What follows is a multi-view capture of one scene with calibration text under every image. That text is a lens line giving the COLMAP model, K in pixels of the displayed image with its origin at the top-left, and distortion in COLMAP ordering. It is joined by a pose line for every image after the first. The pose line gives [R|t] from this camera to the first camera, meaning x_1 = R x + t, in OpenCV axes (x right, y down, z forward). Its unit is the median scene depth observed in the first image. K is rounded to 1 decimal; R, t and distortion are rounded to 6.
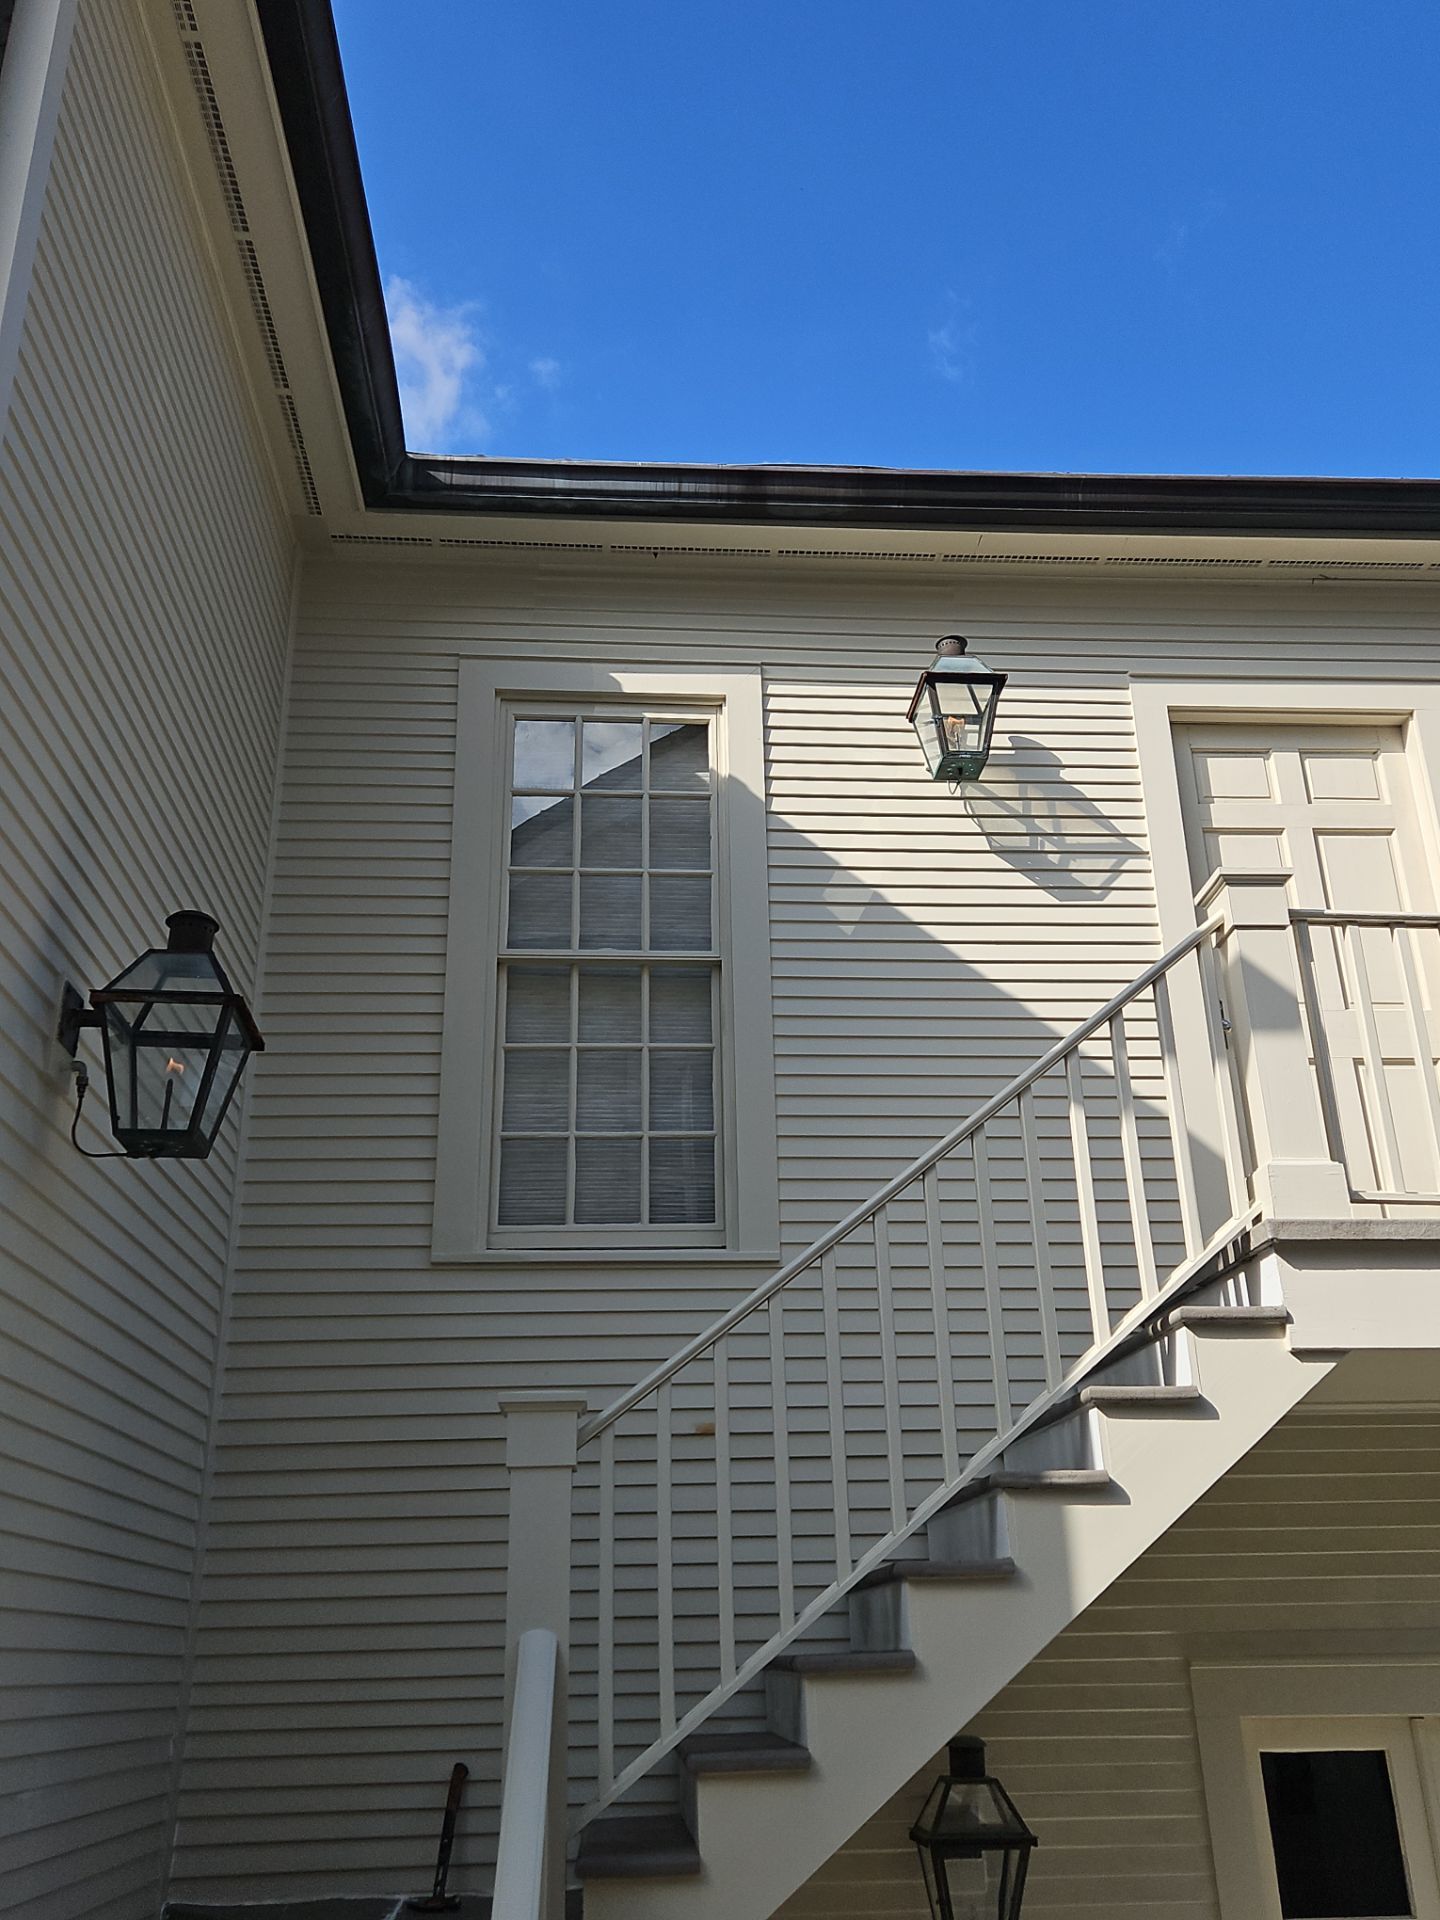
lens RADIAL K [[1667.6, 0, 738.7], [0, 1667.6, 973.6], [0, 0, 1]] dist [0.095637, -0.050724]
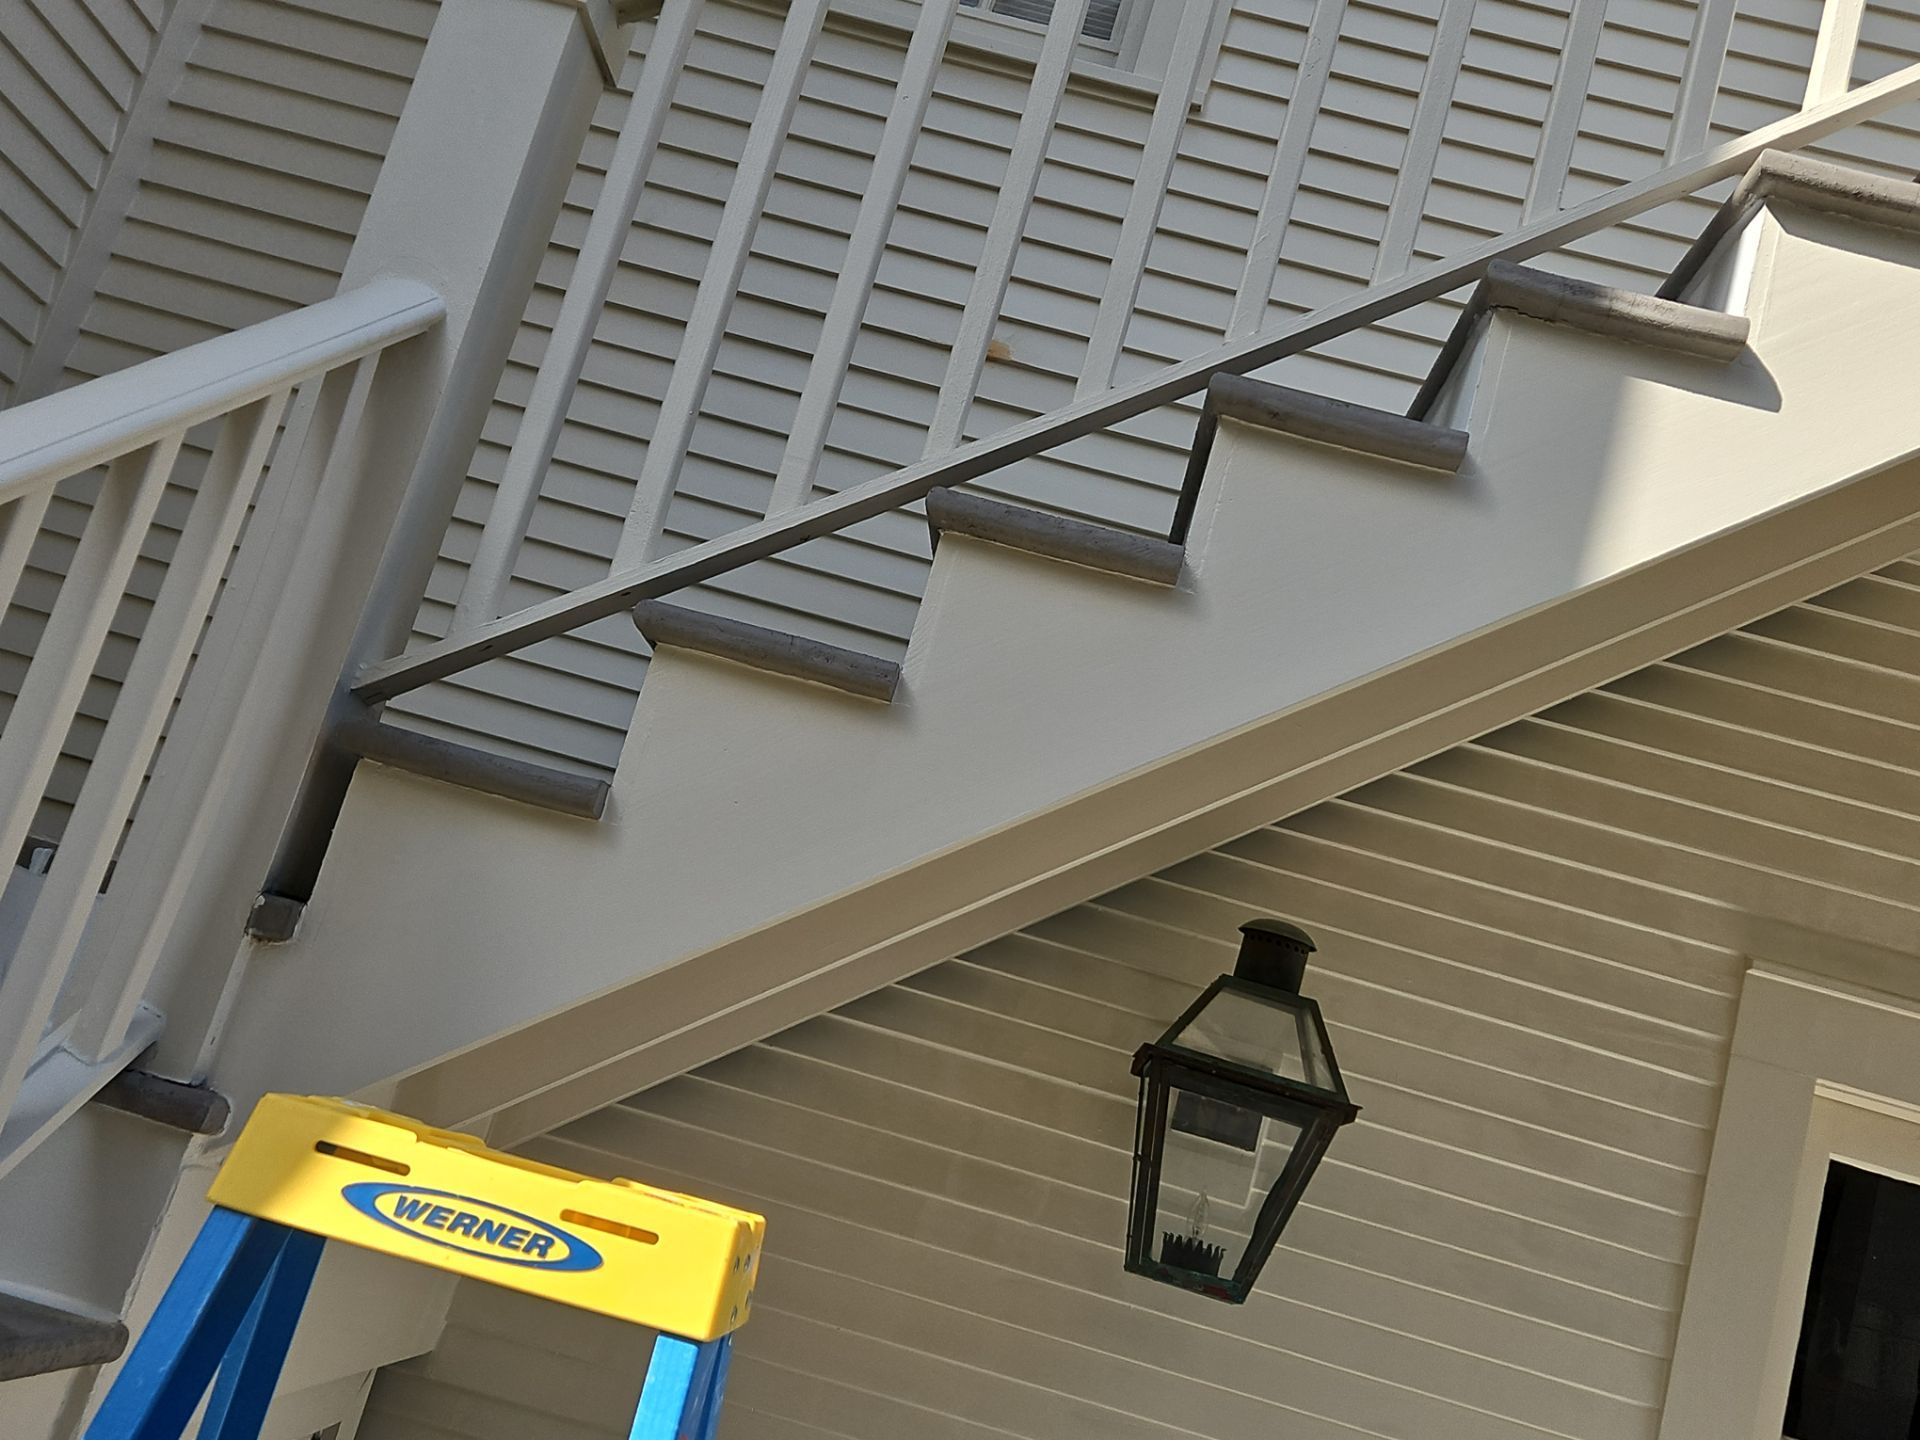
lens RADIAL K [[1945.7, 0, 978.0], [0, 1945.7, 742.9], [0, 0, 1]] dist [0.065599, 0.000000]
pose [[0.953962, 0.265677, -0.139181, 0.091754], [-0.239951, 0.954461, 0.177280, 0.252485], [0.179943, -0.135722, 0.974269, 0.329942]]
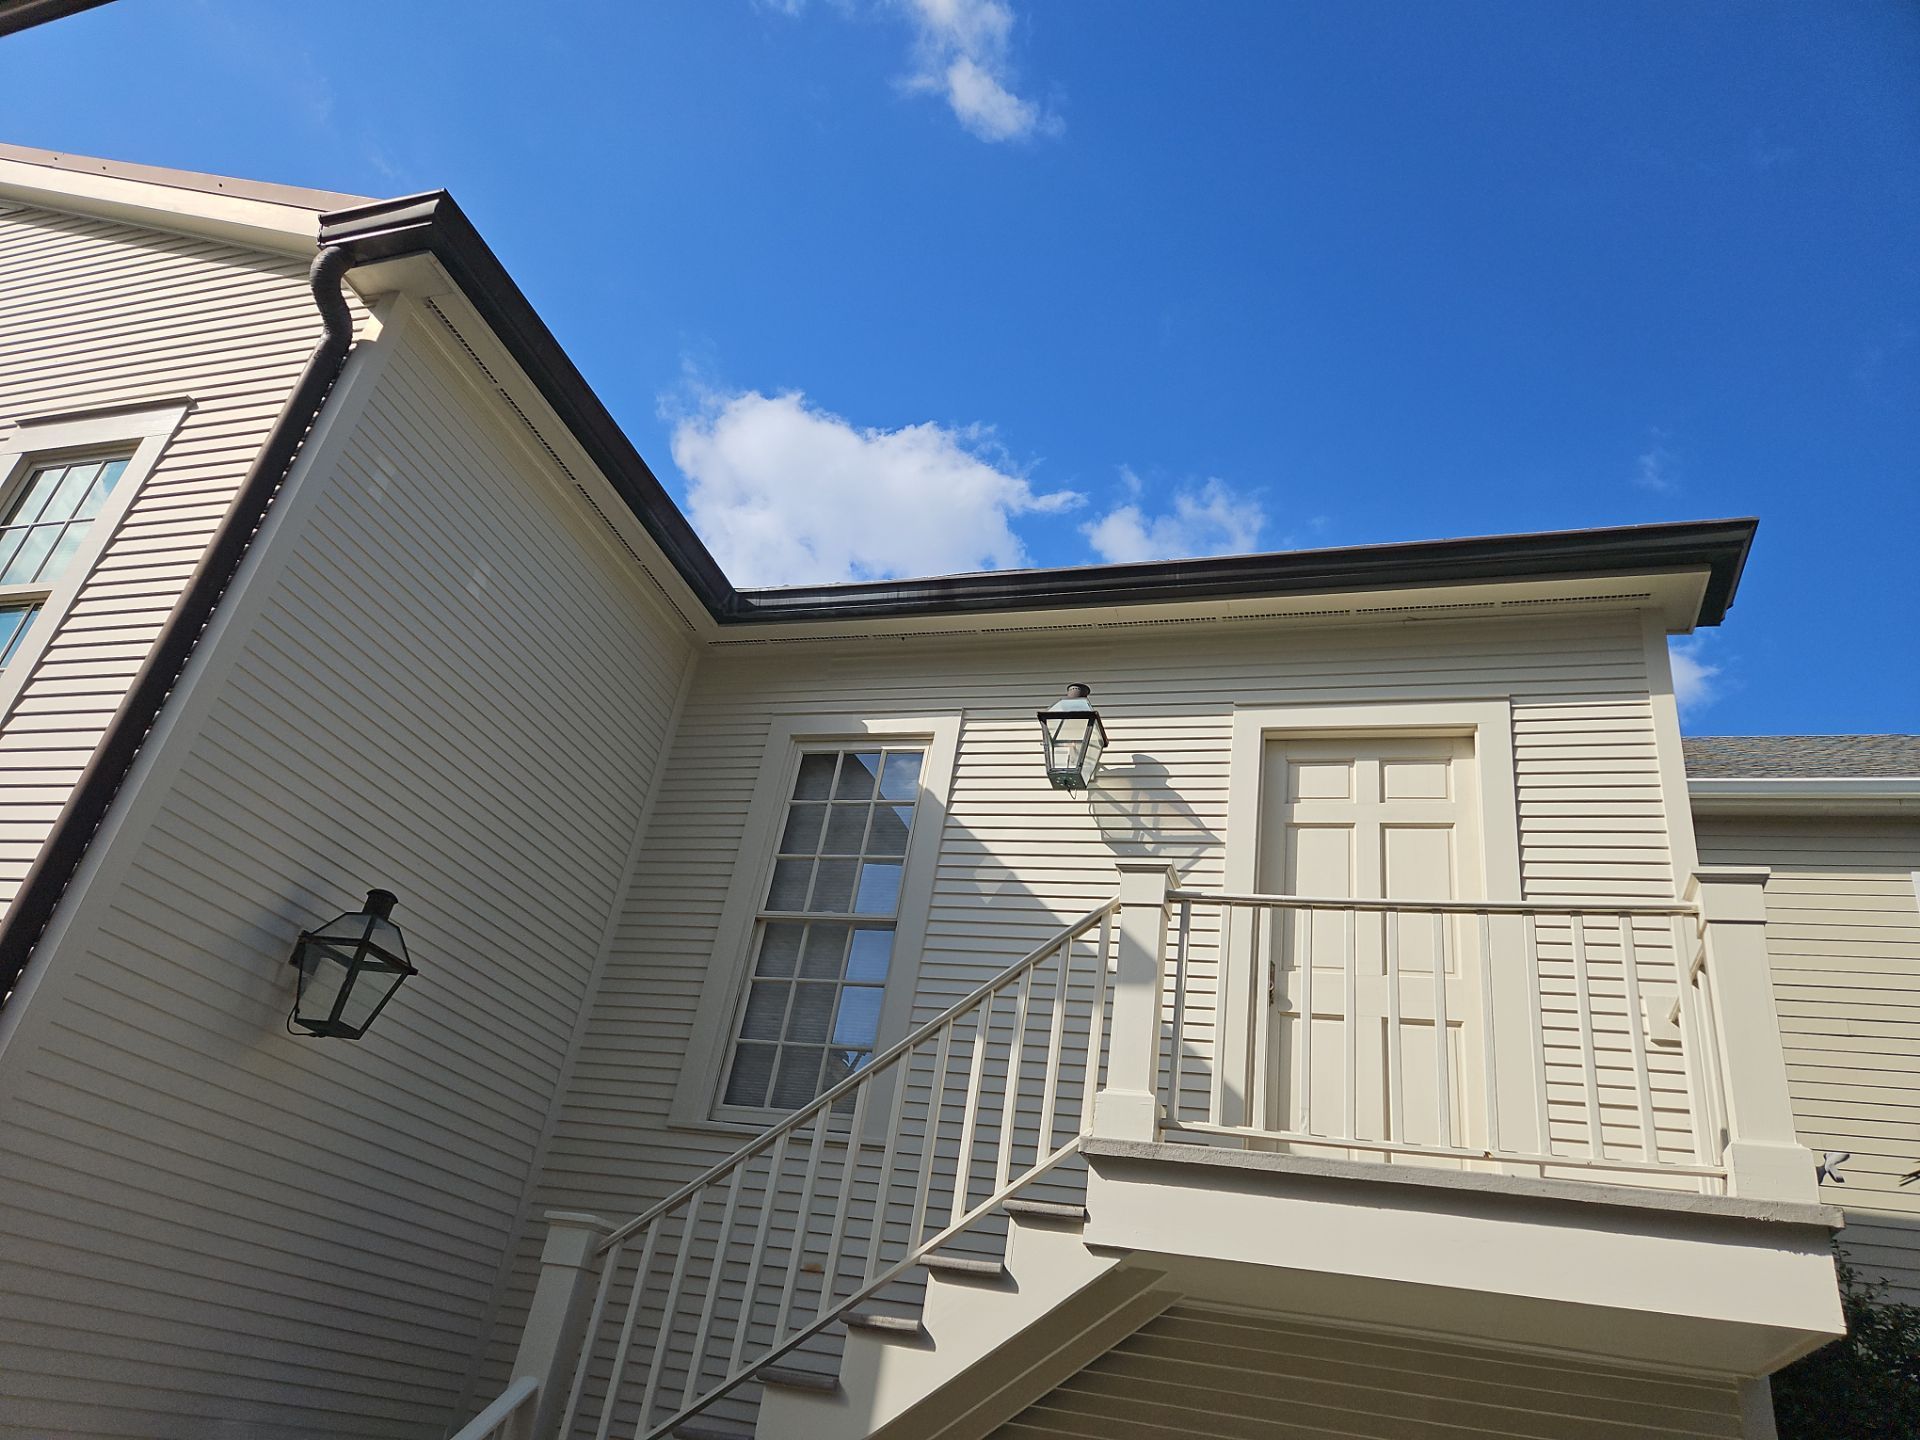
lens RADIAL K [[1291.1, 0, 948.1], [0, 1291.1, 736.6], [0, 0, 1]] dist [0.081059, -0.047390]
pose [[0.912386, -0.038004, -0.407563, 0.478557], [-0.021414, 0.989886, -0.140240, -0.010214], [0.408771, 0.136681, 0.902344, 0.018411]]
